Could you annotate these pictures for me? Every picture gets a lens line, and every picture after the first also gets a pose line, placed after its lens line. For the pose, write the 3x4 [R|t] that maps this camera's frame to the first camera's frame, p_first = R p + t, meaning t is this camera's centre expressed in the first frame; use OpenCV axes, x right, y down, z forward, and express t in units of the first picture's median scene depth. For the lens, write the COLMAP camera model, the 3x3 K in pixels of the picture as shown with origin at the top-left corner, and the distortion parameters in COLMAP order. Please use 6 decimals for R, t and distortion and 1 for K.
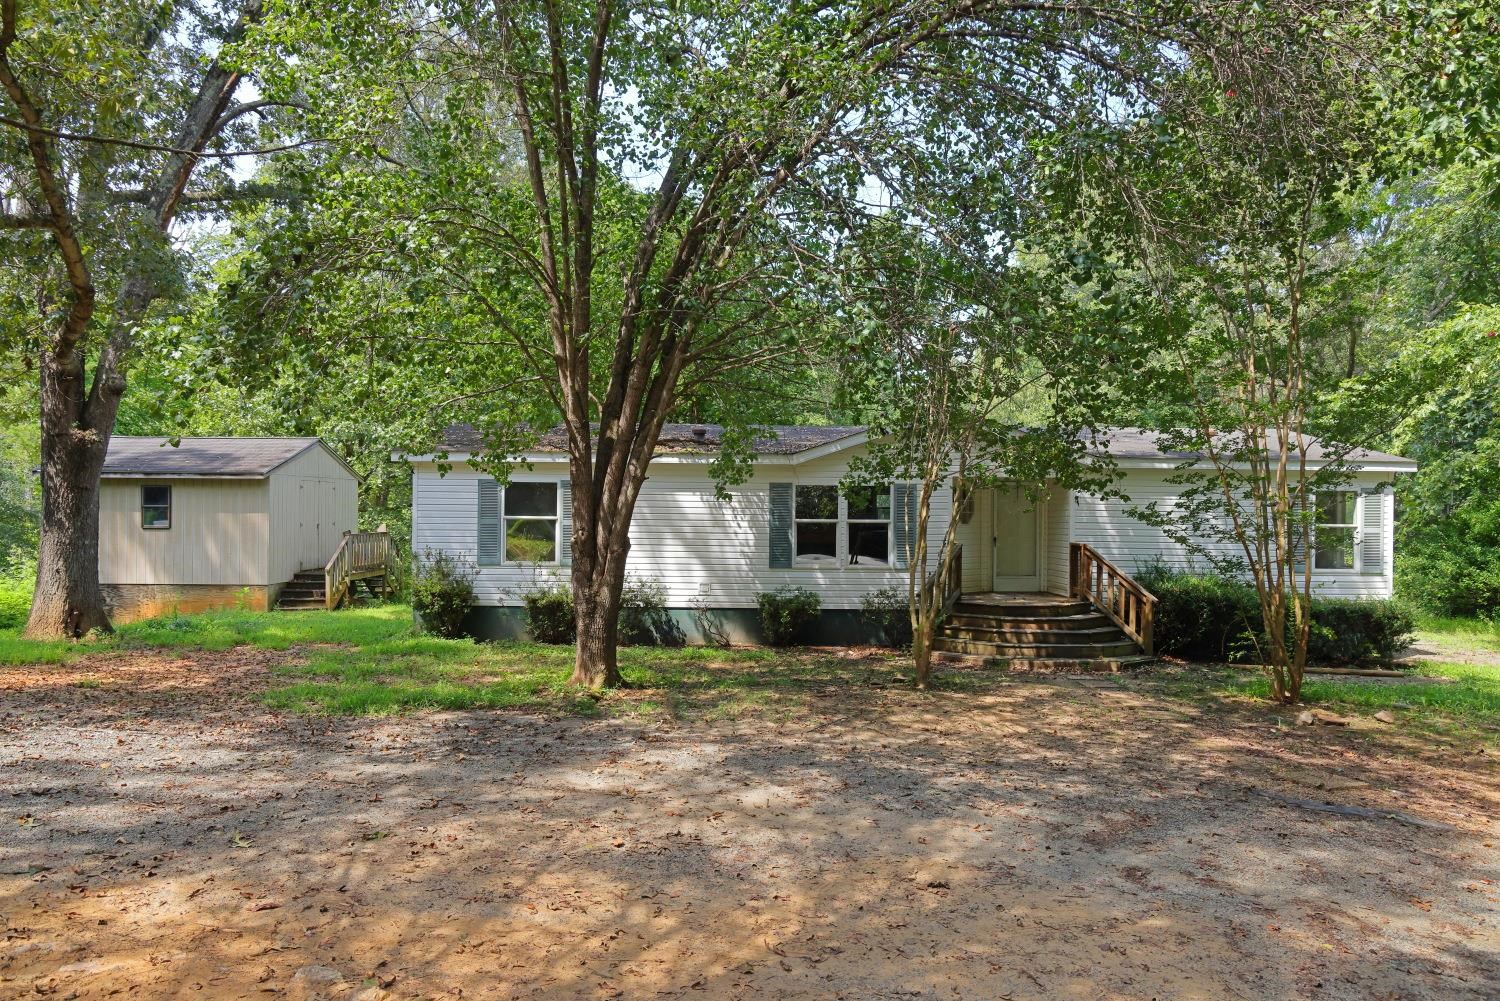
lens RADIAL K [[1006.3, 0, 747.6], [0, 1006.3, 499.8], [0, 0, 1]] dist [0.006510, -0.004660]
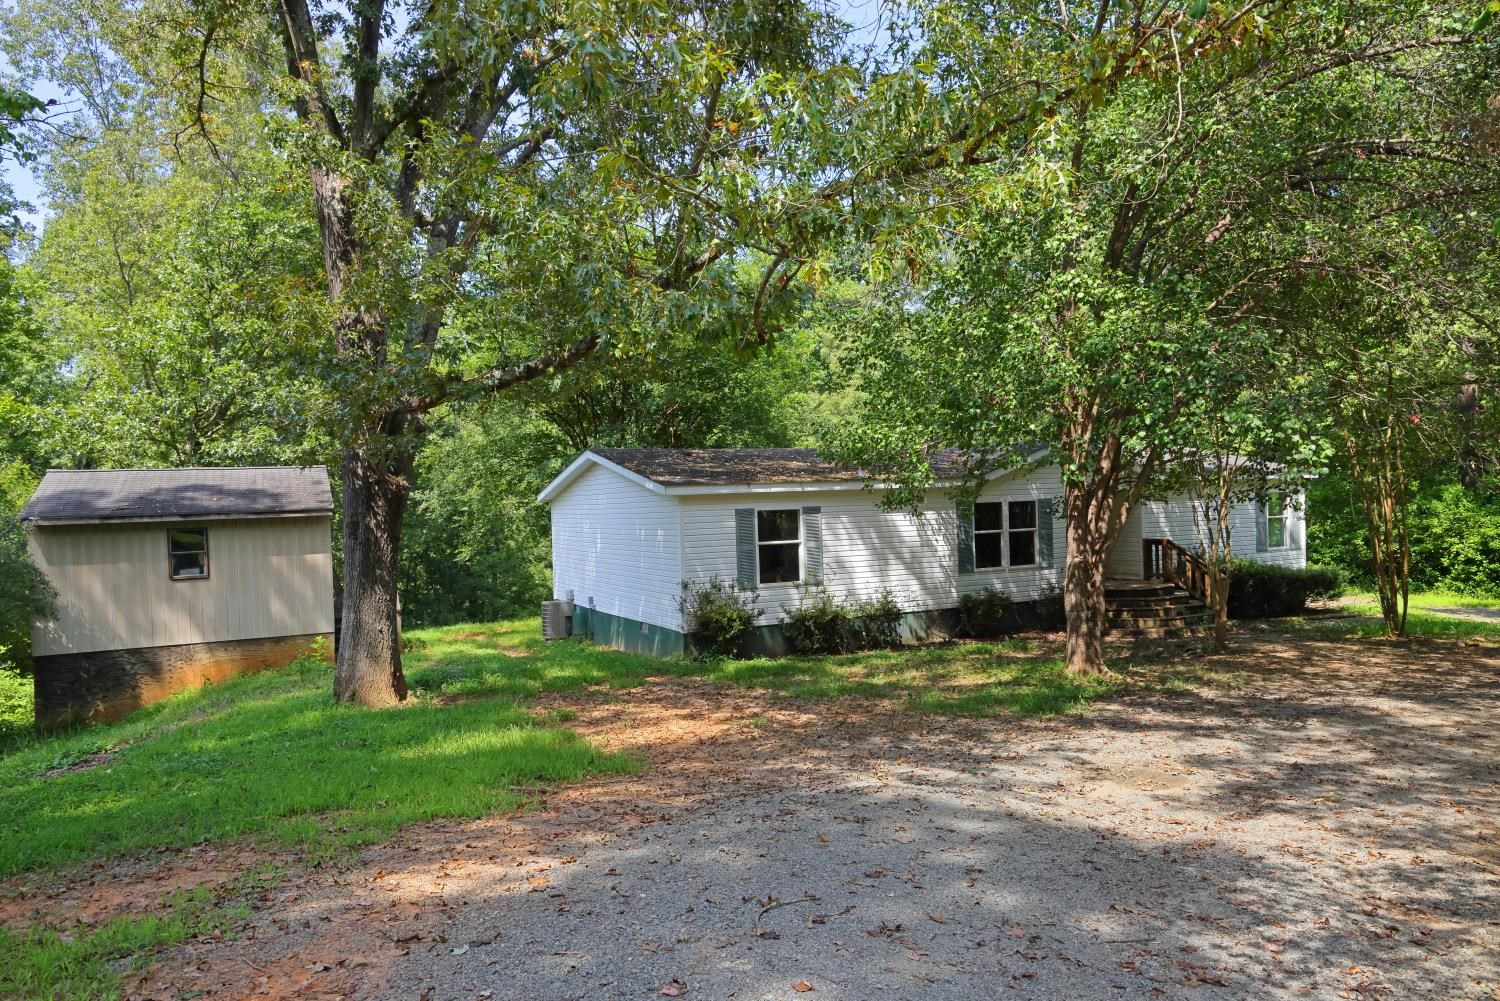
lens RADIAL K [[1006.3, 0, 749.8], [0, 1006.3, 499.6], [0, 0, 1]] dist [0.006510, -0.004660]
pose [[0.902824, -0.037766, 0.428350, -0.716633], [0.036395, 0.999273, 0.011394, -0.042622], [-0.428468, 0.005303, 0.903541, 0.032634]]
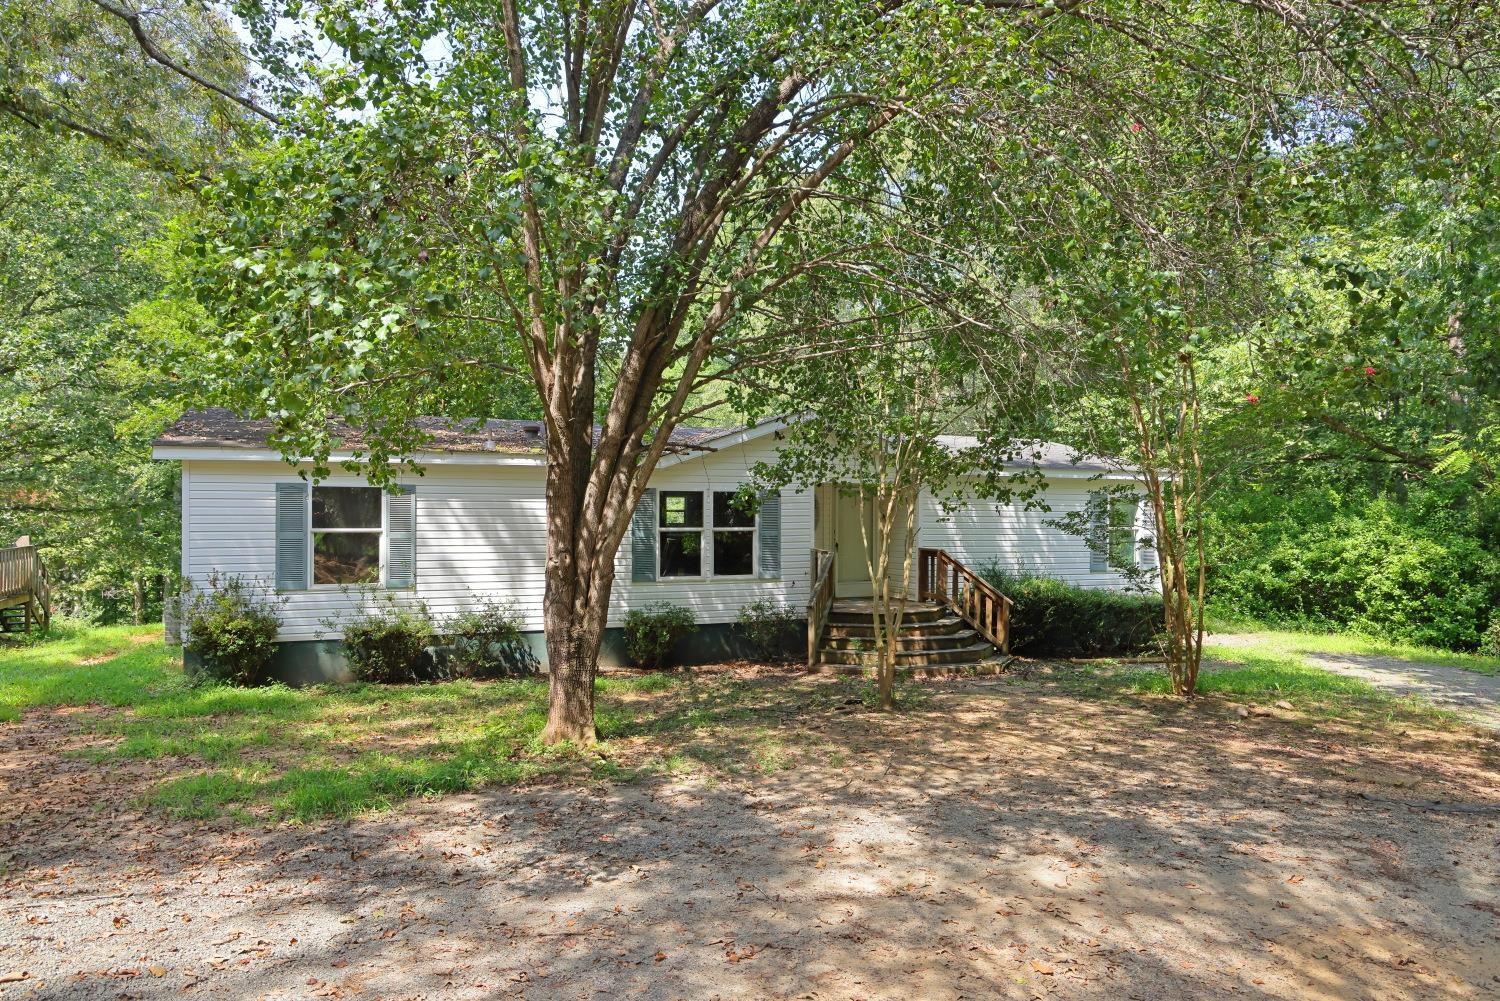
lens RADIAL K [[1006.3, 0, 749.8], [0, 1006.3, 501.5], [0, 0, 1]] dist [0.006510, -0.004660]
pose [[0.926161, -0.001584, 0.377124, -0.224411], [-0.000922, 0.999979, 0.006464, -0.011111], [-0.377126, -0.006334, 0.926140, 0.124978]]
